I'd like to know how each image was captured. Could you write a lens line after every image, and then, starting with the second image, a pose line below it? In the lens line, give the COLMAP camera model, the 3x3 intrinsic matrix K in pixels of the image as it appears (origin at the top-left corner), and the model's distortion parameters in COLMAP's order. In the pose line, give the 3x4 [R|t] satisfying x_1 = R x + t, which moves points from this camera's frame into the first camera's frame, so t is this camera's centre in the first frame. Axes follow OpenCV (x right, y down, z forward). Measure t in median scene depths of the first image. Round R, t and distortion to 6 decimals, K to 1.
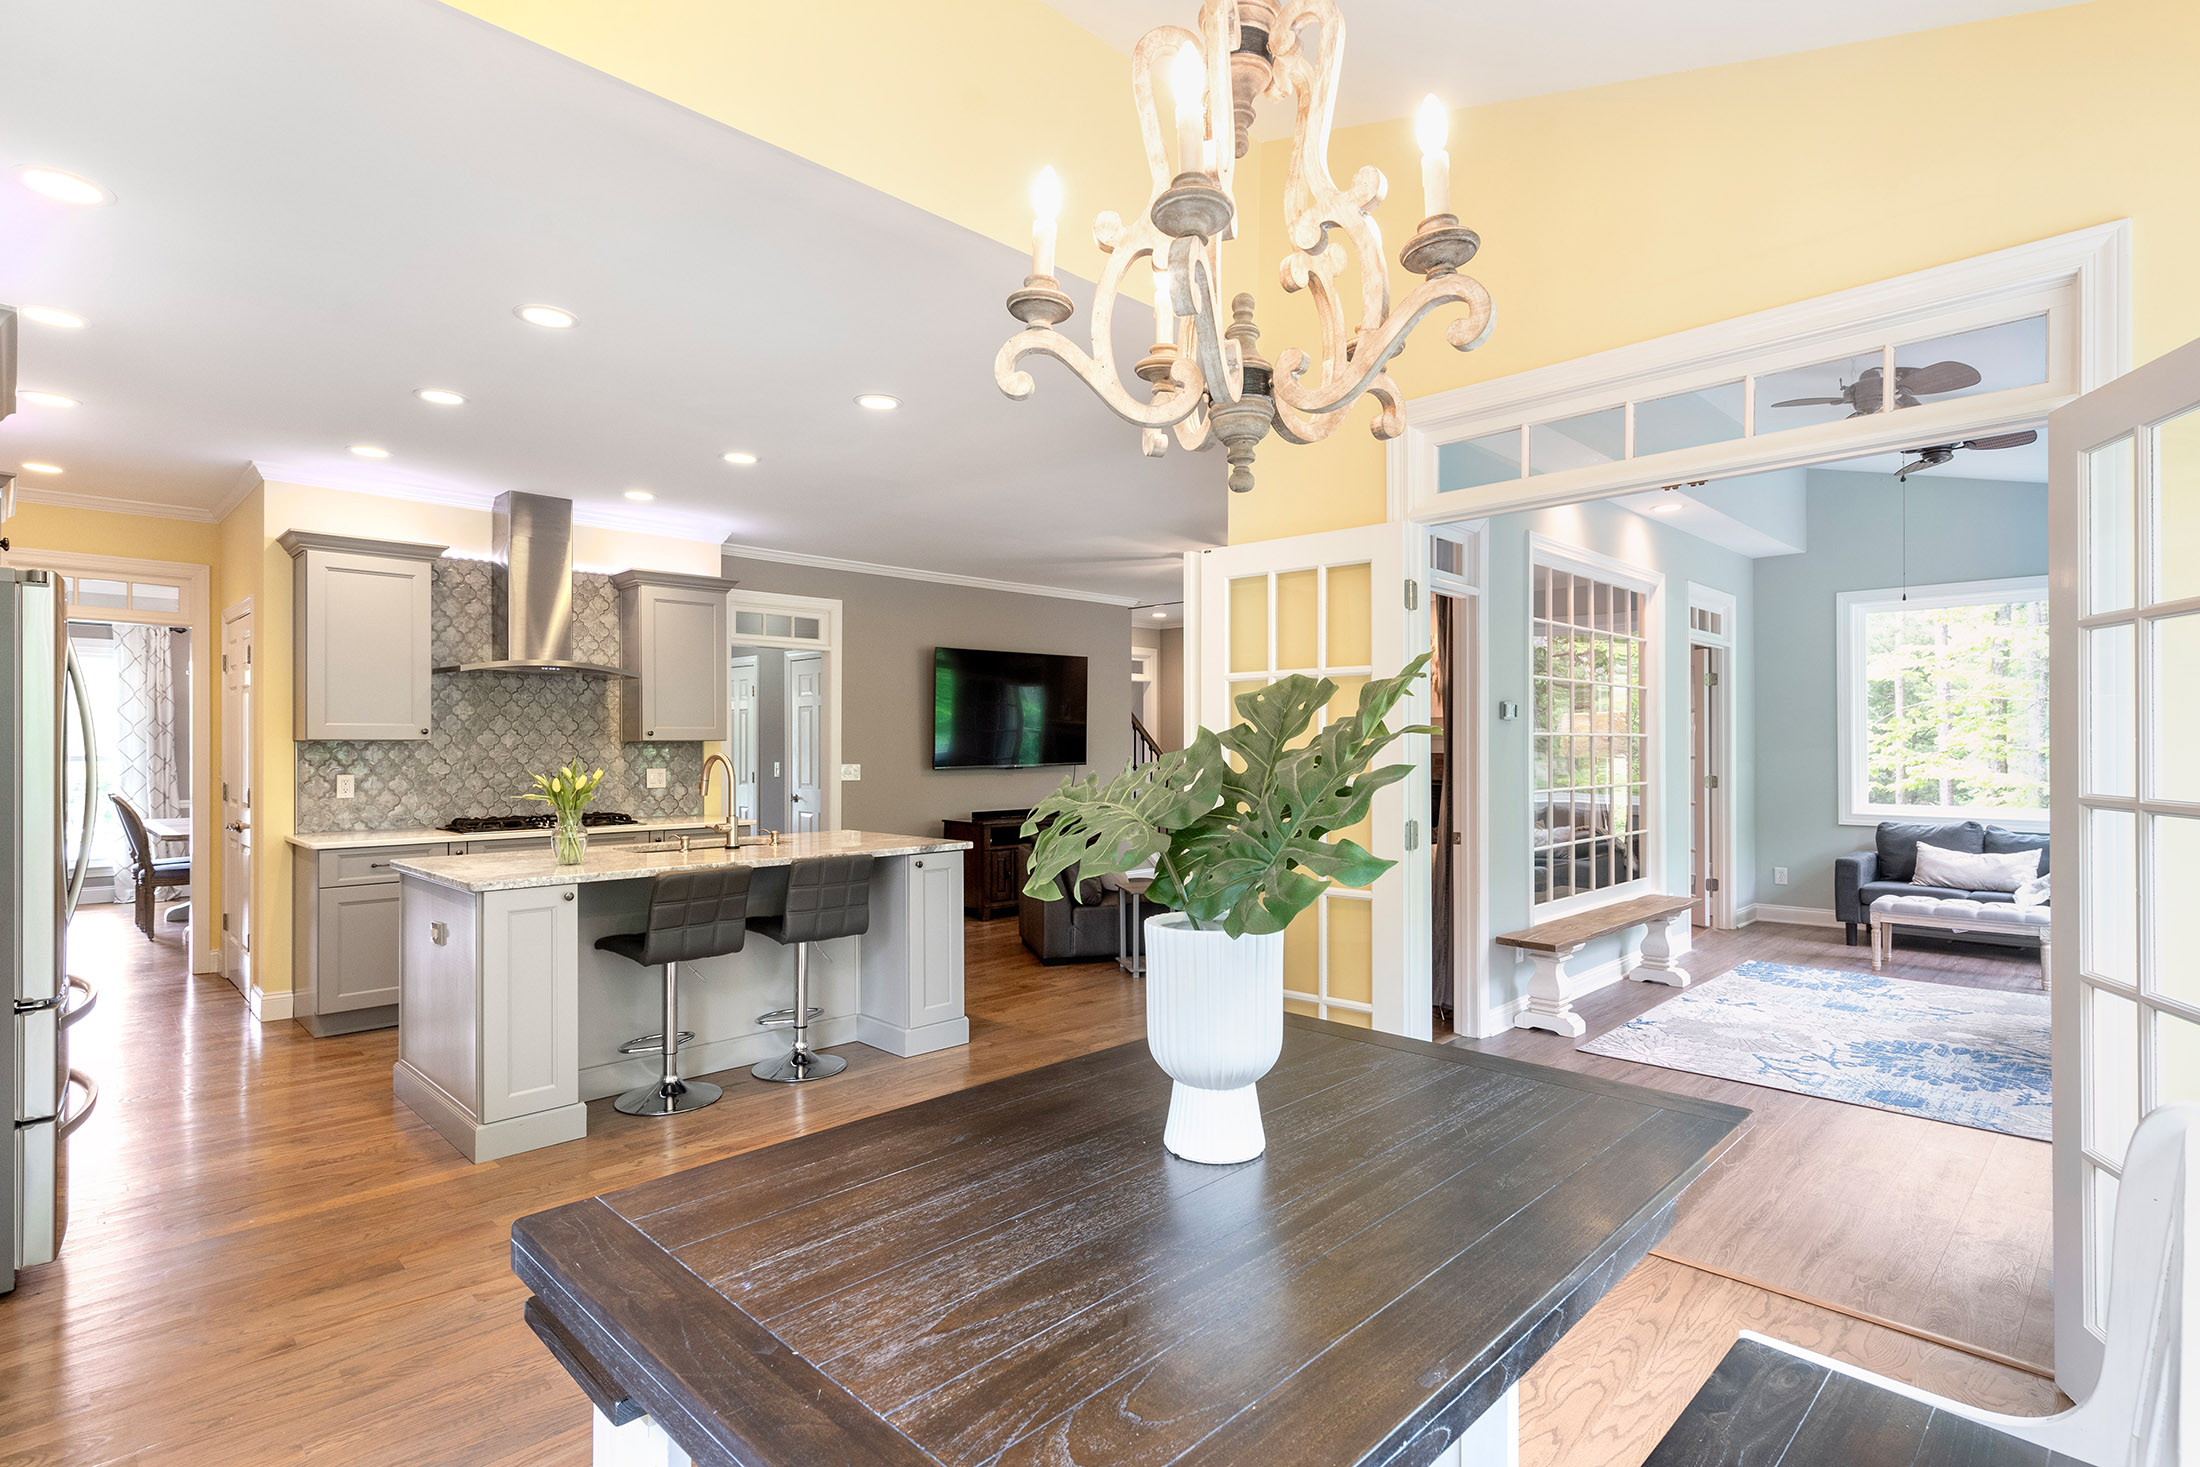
lens RADIAL K [[1086.6, 0, 1107.7], [0, 1086.6, 725.0], [0, 0, 1]] dist [0.003221, 0.000234]
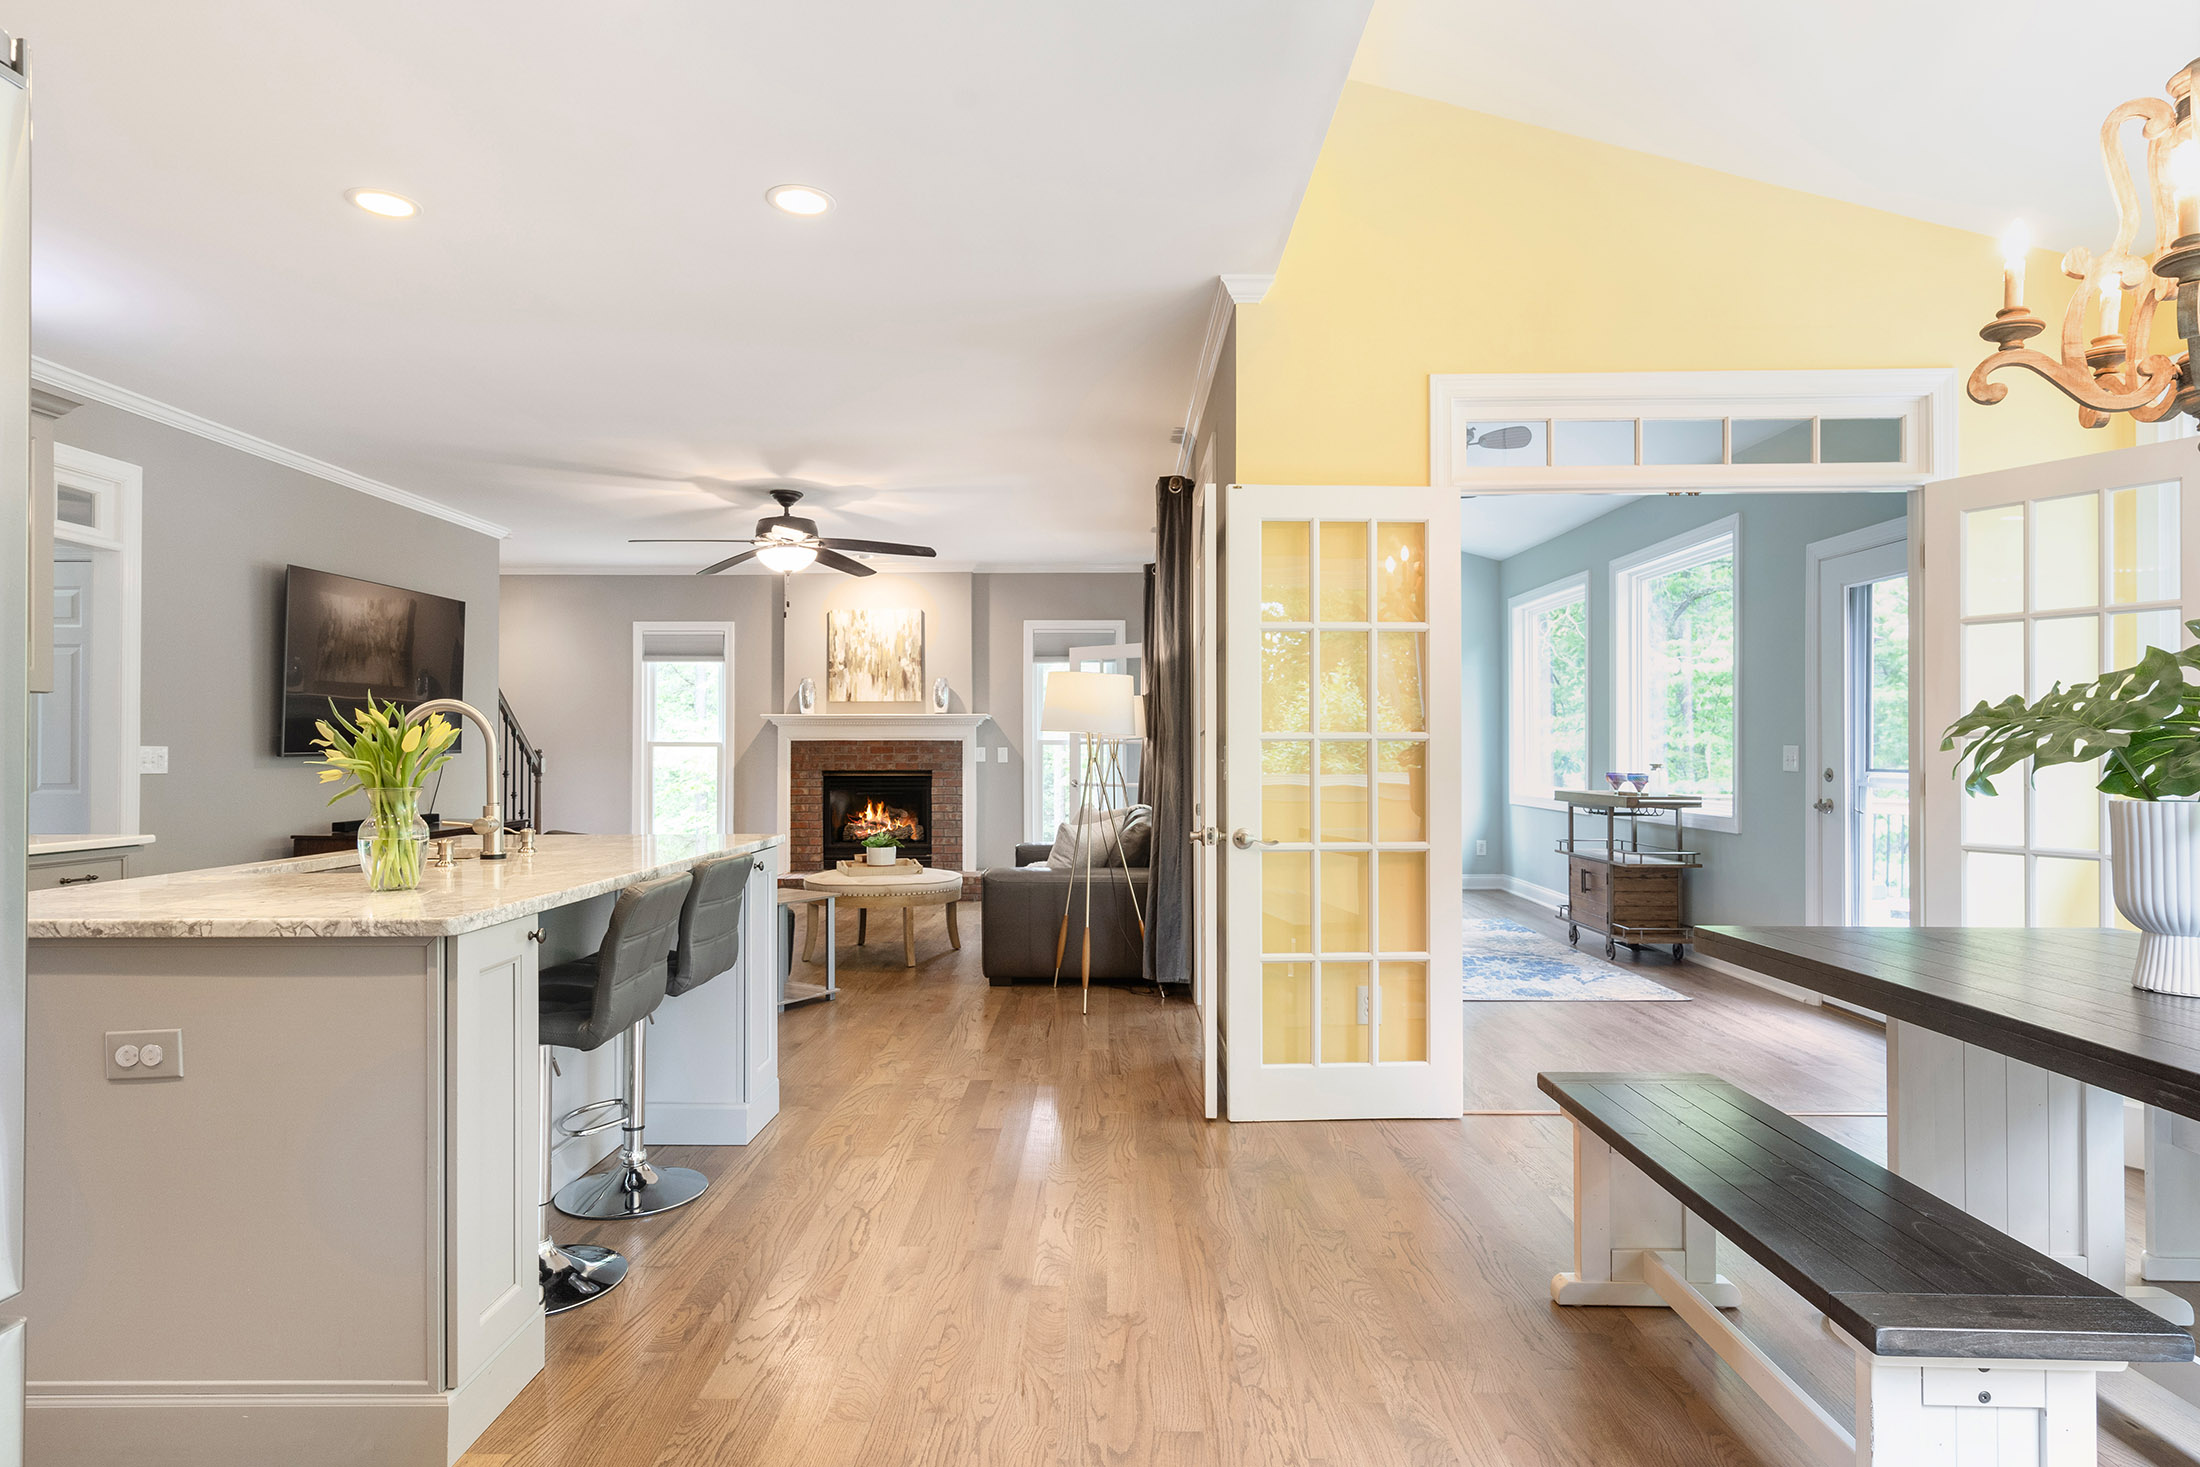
lens RADIAL K [[1263.0, 0, 1081.9], [0, 1263.0, 745.2], [0, 0, 1]] dist [0.009229, 0.000748]
pose [[0.730311, 0.006508, 0.683084, -0.459773], [-0.015328, 0.999859, 0.006861, 0.031511], [-0.682943, -0.015481, 0.730307, 0.202823]]
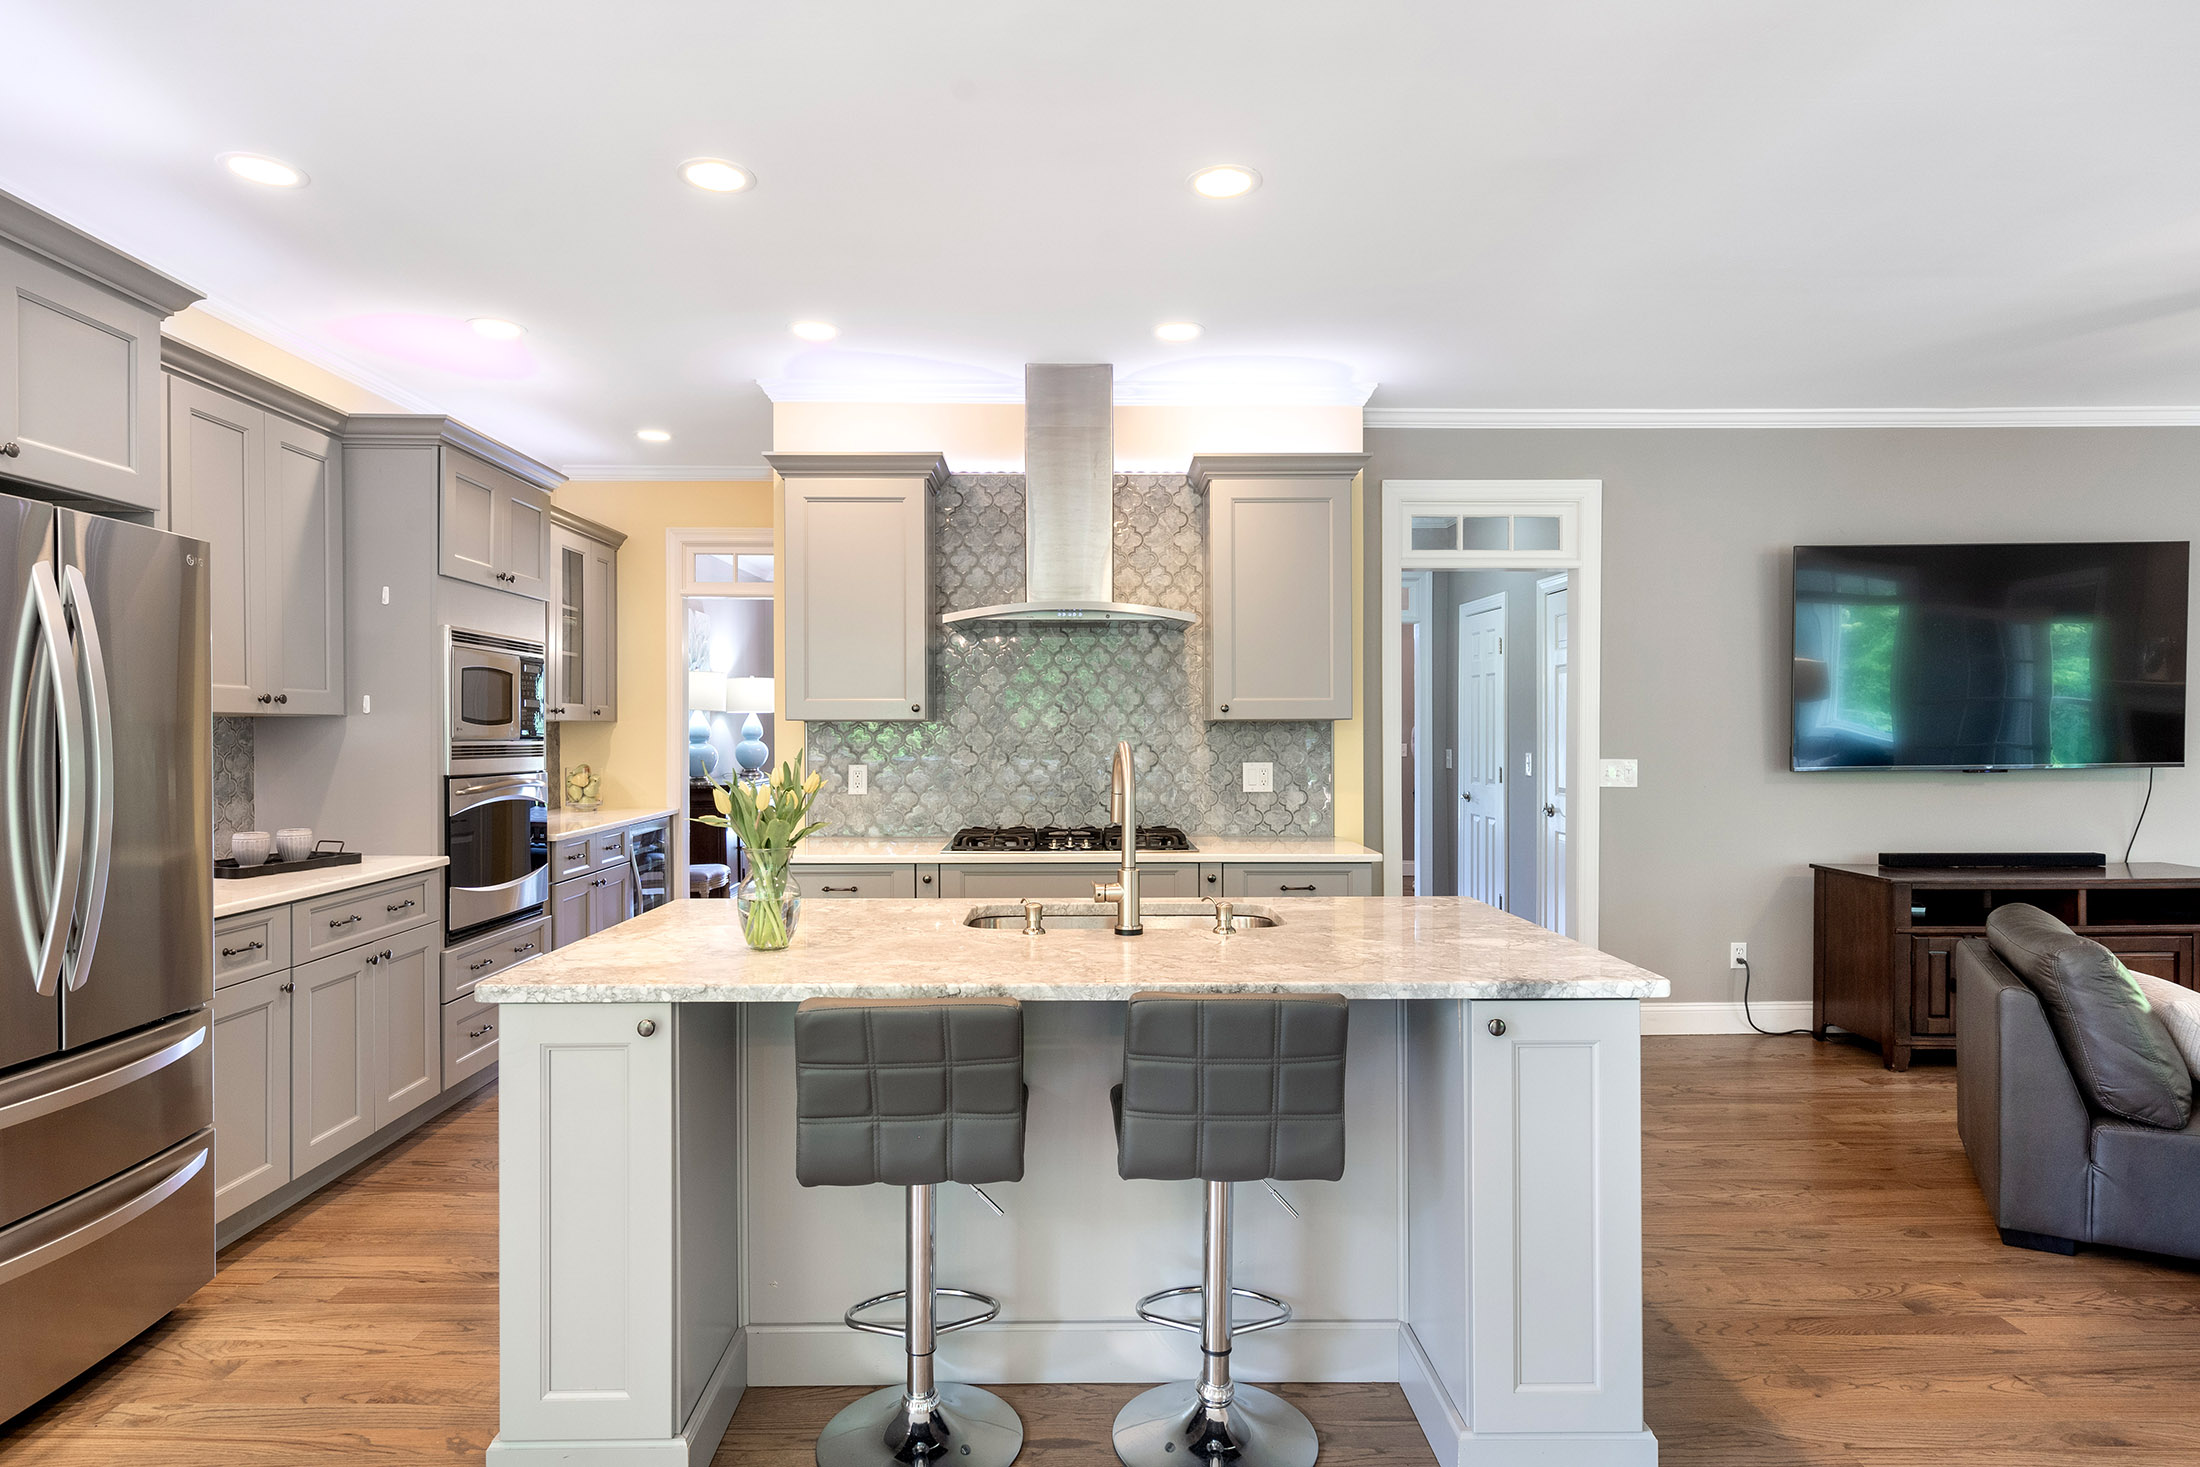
lens RADIAL K [[1190.4, 0, 1085.0], [0, 1190.4, 734.3], [0, 0, 1]] dist [0.000800, 0.001398]
pose [[0.701922, 0.003991, -0.712243, 0.023737], [0.013837, 0.999719, 0.019238, 0.008910], [0.712119, -0.023359, 0.701670, 0.471346]]
